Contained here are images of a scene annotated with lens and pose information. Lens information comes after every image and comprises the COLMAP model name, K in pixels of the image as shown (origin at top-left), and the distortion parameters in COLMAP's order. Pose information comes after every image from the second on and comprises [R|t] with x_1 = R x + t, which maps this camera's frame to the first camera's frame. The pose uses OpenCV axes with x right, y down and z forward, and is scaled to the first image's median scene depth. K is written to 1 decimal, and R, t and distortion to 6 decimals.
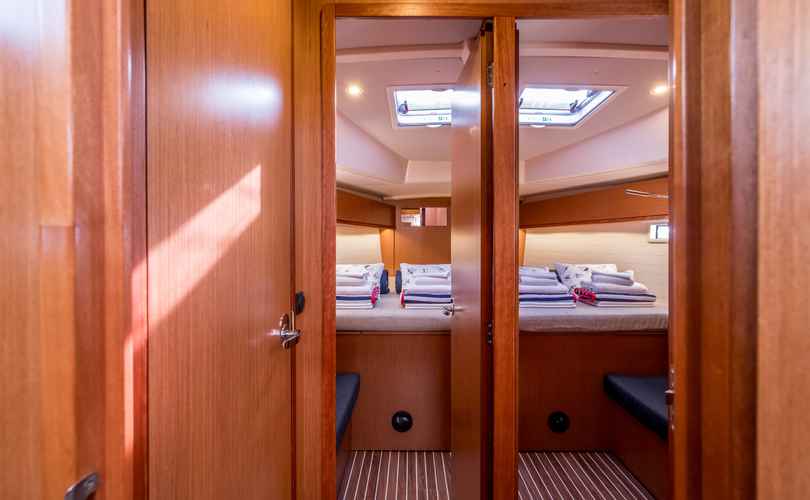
lens RADIAL K [[340.7, 0, 406.3], [0, 340.7, 243.7], [0, 0, 1]] dist [0.001764, 0.000034]
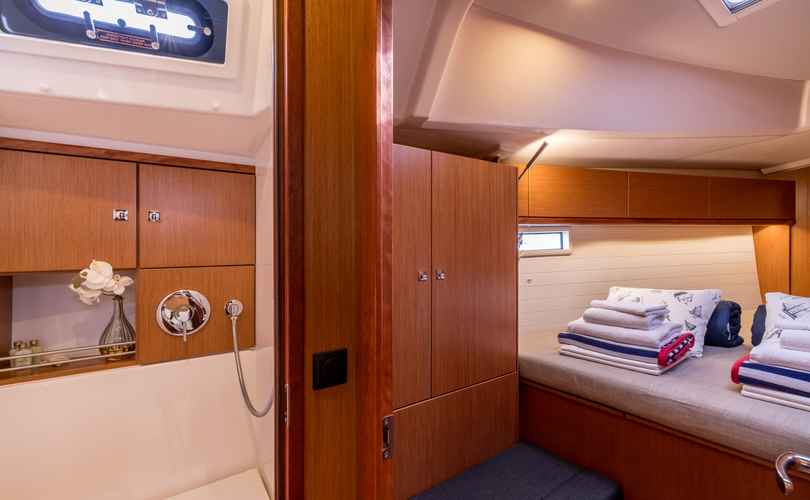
lens RADIAL K [[340.7, 0, 403.8], [0, 340.7, 263.9], [0, 0, 1]] dist [0.001178, 0.000267]
pose [[0.573261, 0.000700, -0.819372, 0.110918], [0.024617, 0.999534, 0.018076, -0.007916], [0.819003, -0.030533, 0.572977, 0.346296]]
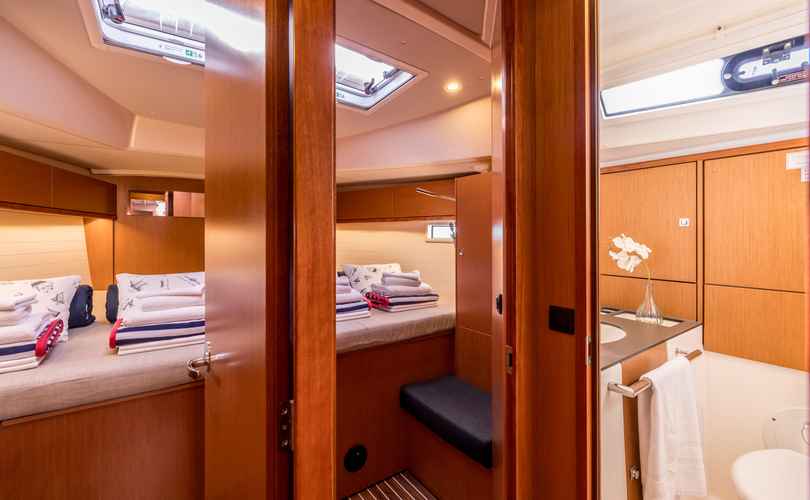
lens RADIAL K [[340.7, 0, 406.3], [0, 340.7, 243.7], [0, 0, 1]] dist [0.001764, 0.000034]
pose [[0.798255, -0.002996, 0.602313, 0.037915], [-0.005242, 0.999915, 0.011921, -0.010526], [-0.602297, -0.012673, 0.798171, 0.225169]]
